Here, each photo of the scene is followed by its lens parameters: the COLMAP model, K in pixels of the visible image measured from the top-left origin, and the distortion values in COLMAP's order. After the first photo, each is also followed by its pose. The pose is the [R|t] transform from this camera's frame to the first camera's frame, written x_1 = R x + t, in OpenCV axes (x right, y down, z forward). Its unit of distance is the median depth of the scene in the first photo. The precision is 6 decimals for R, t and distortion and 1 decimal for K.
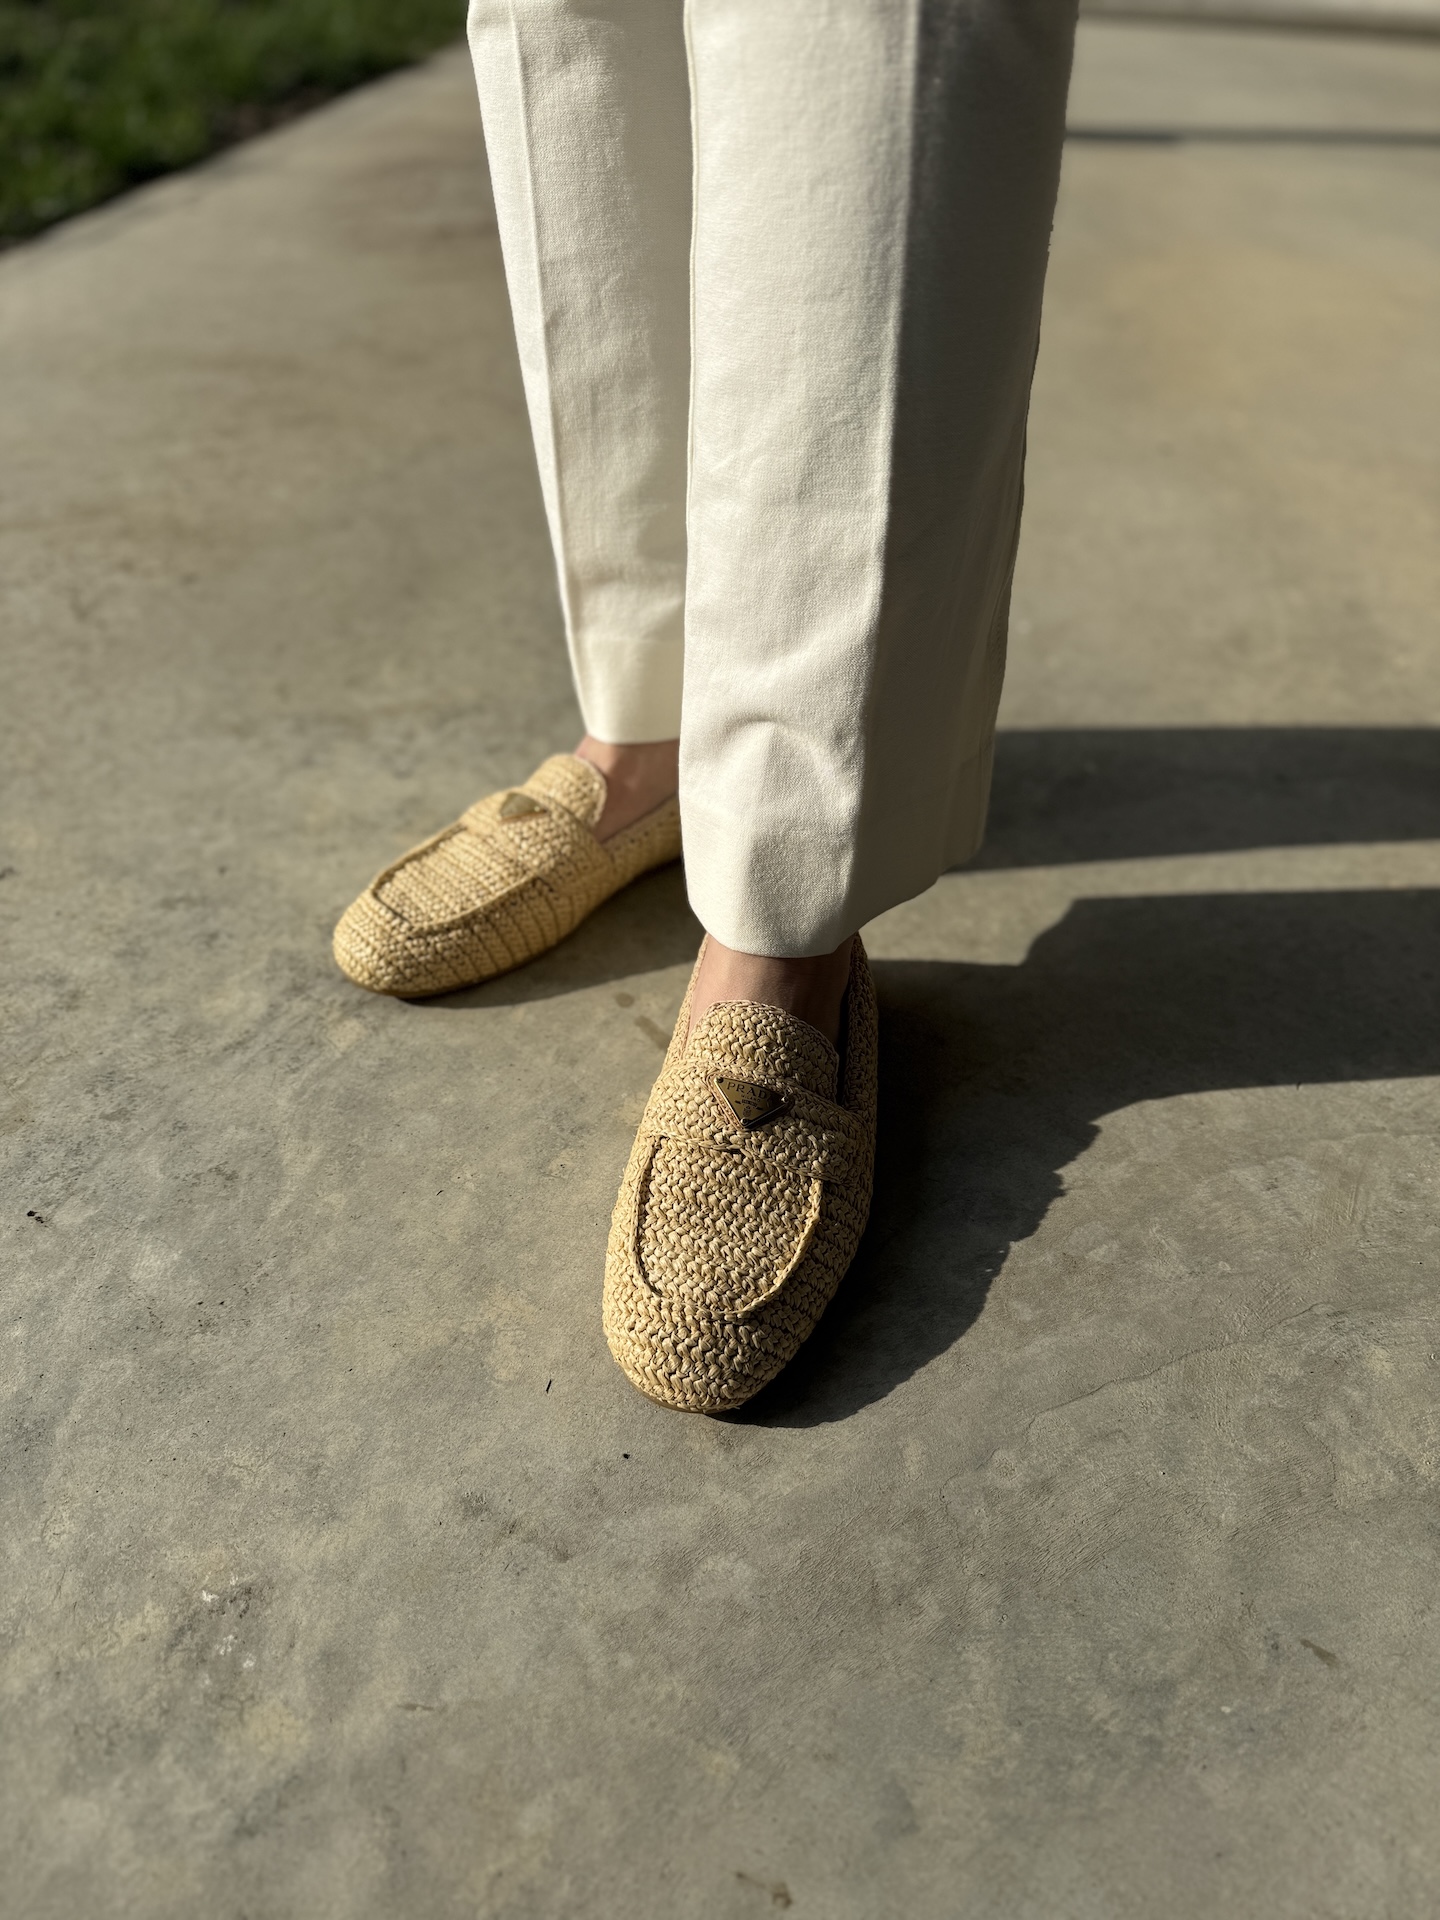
lens RADIAL K [[1329.8, 0, 720.0], [0, 1329.8, 960.0], [0, 0, 1]] dist [0.006958, -0.021453]
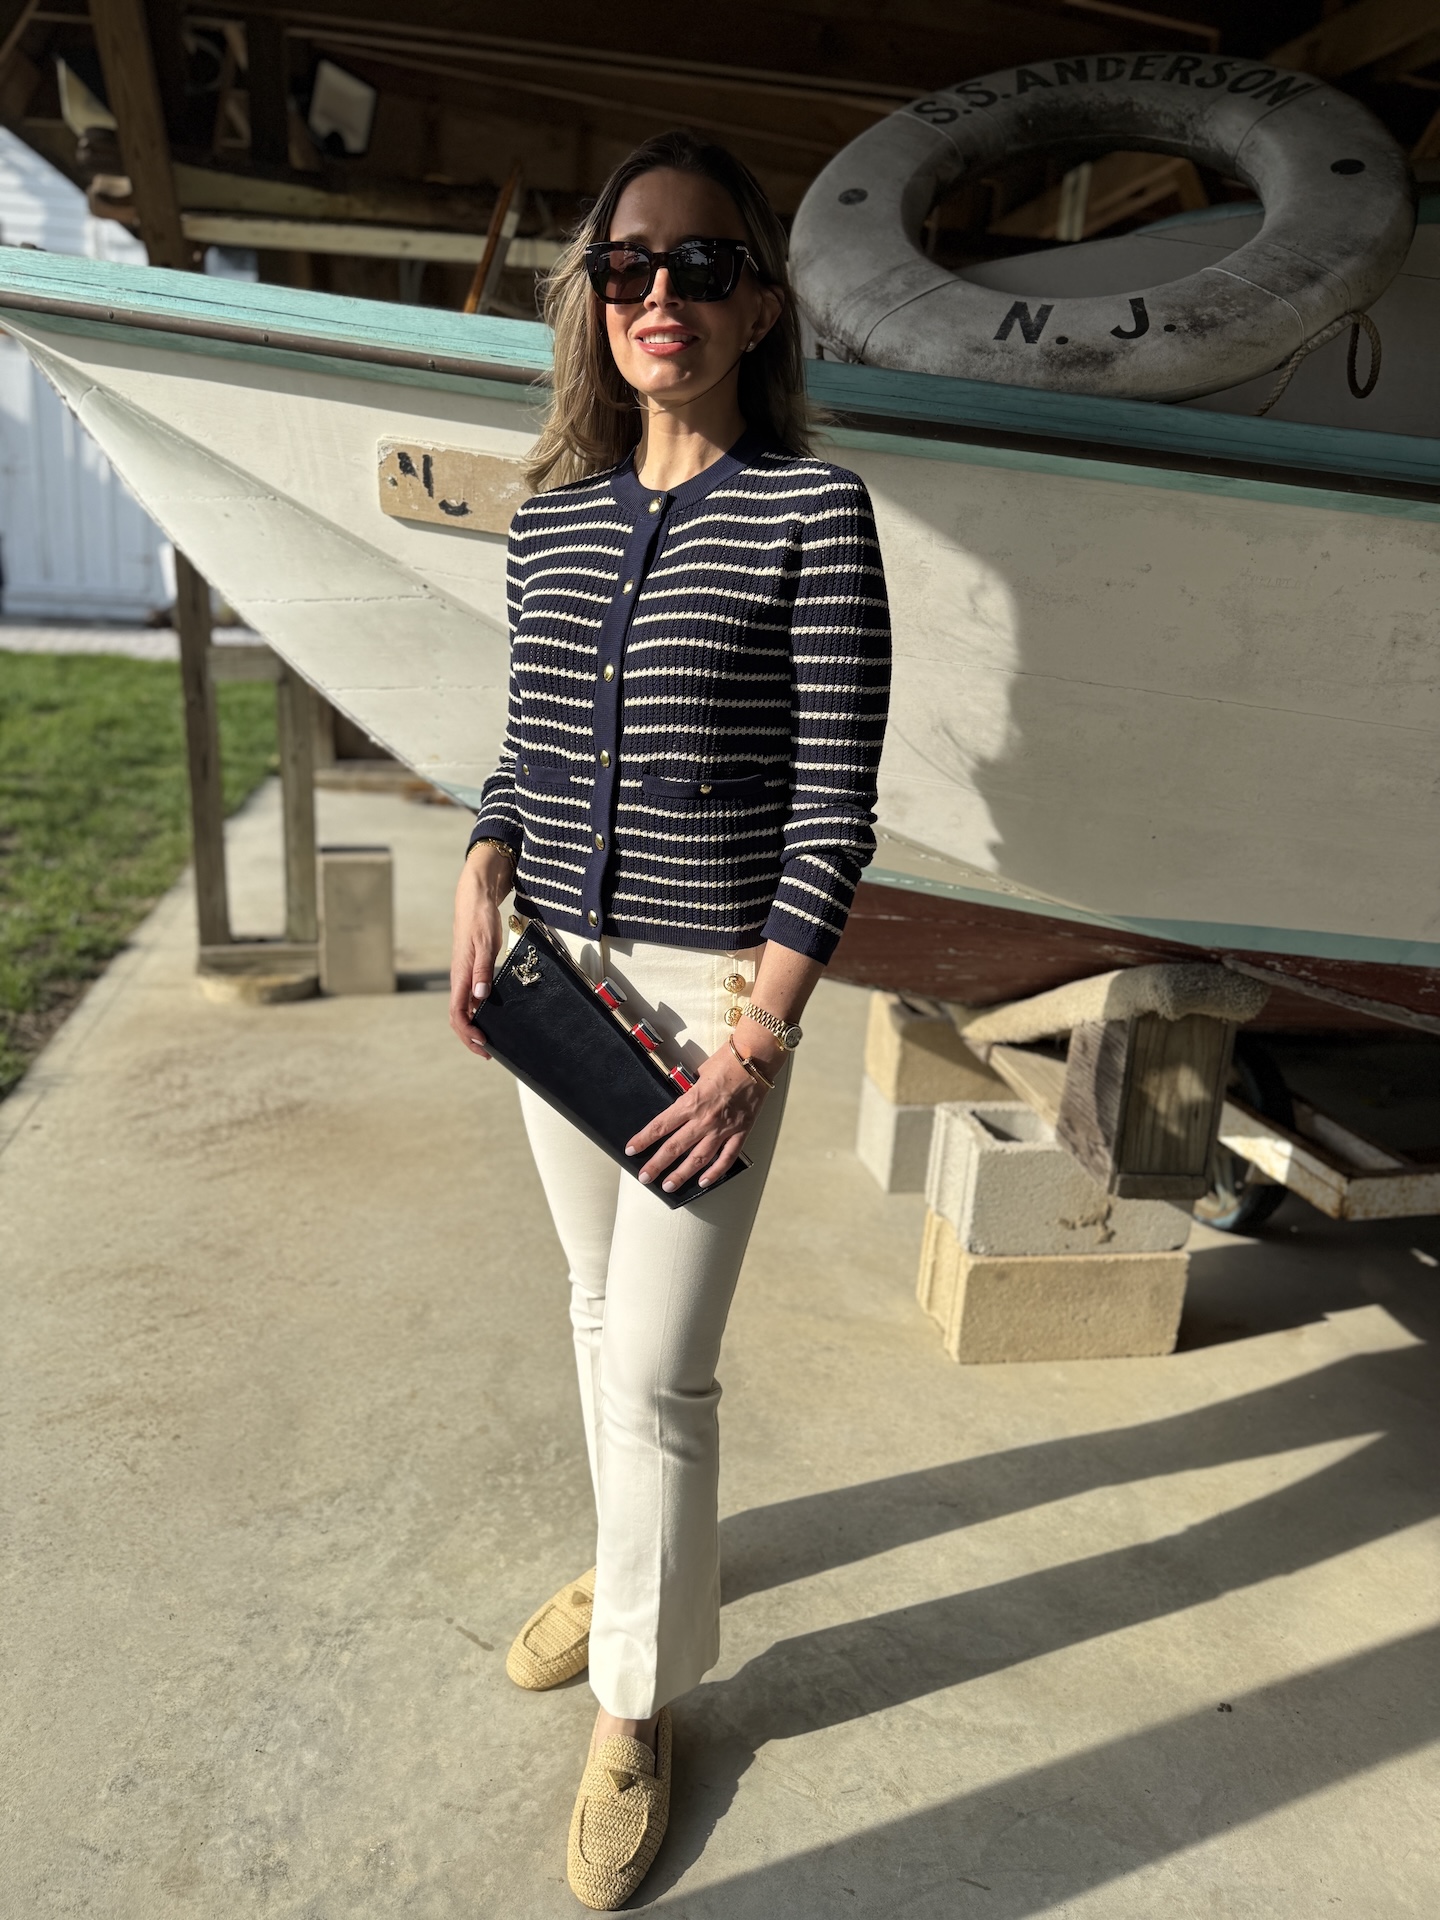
lens RADIAL K [[1329.8, 0, 720.0], [0, 1329.8, 960.0], [0, 0, 1]] dist [0.006958, -0.021453]
pose [[0.947799, -0.056478, 0.313827, -0.388342], [0.171042, 0.920666, -0.350882, -0.192083], [-0.269113, 0.386244, 0.882267, -2.376425]]
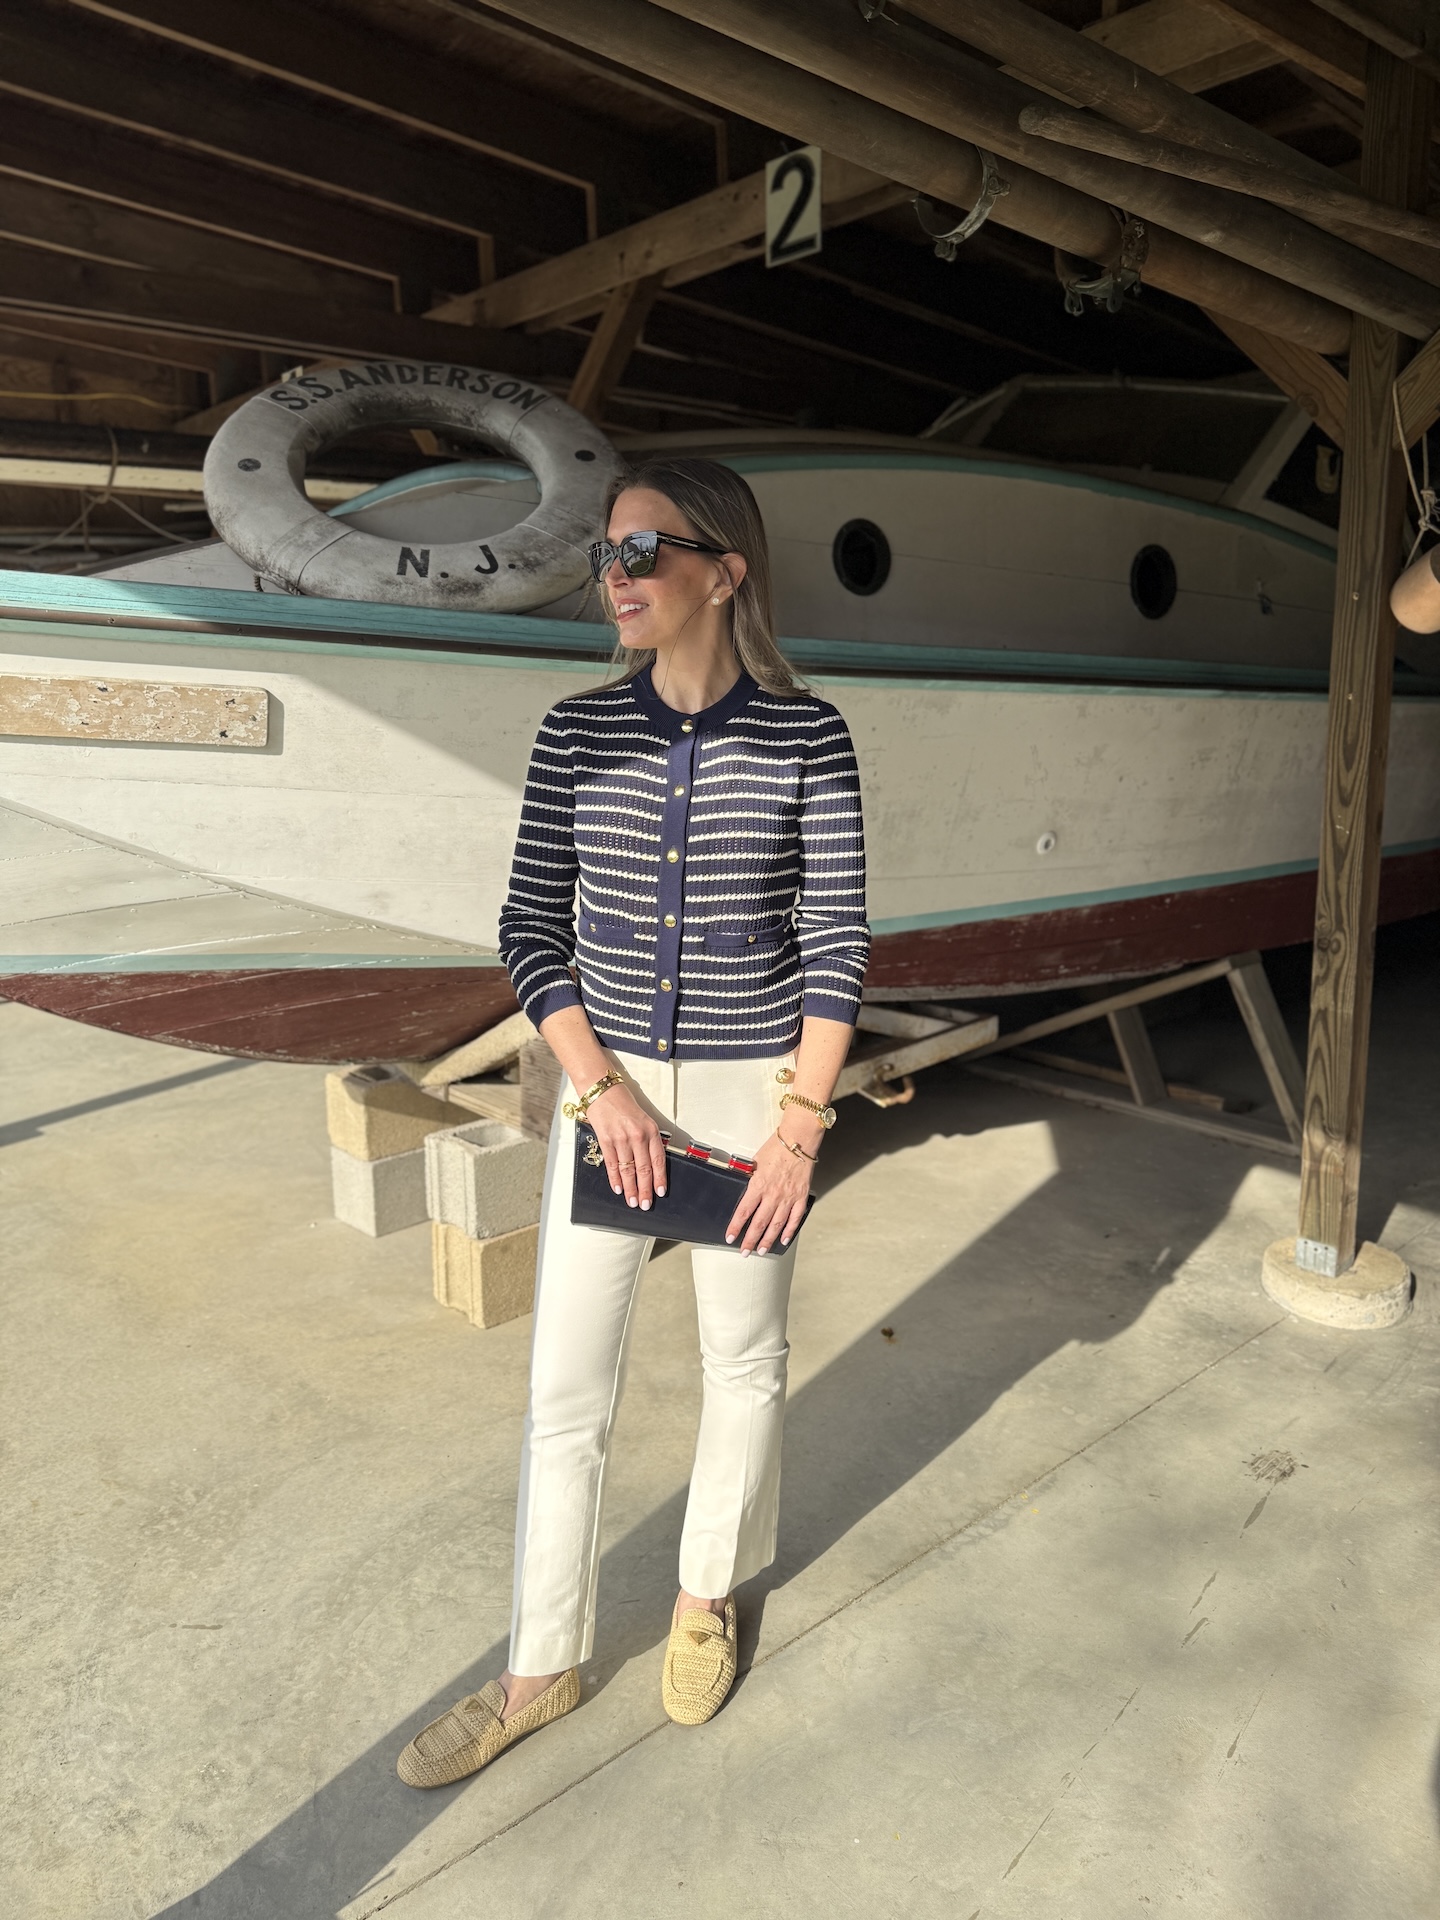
lens RADIAL K [[1329.8, 0, 720.0], [0, 1329.8, 960.0], [0, 0, 1]] dist [0.006958, -0.021453]
pose [[0.633925, -0.180138, 0.752123, -1.612419], [0.517990, 0.821045, -0.239941, 0.194216], [-0.574305, 0.541697, 0.613790, -3.029327]]
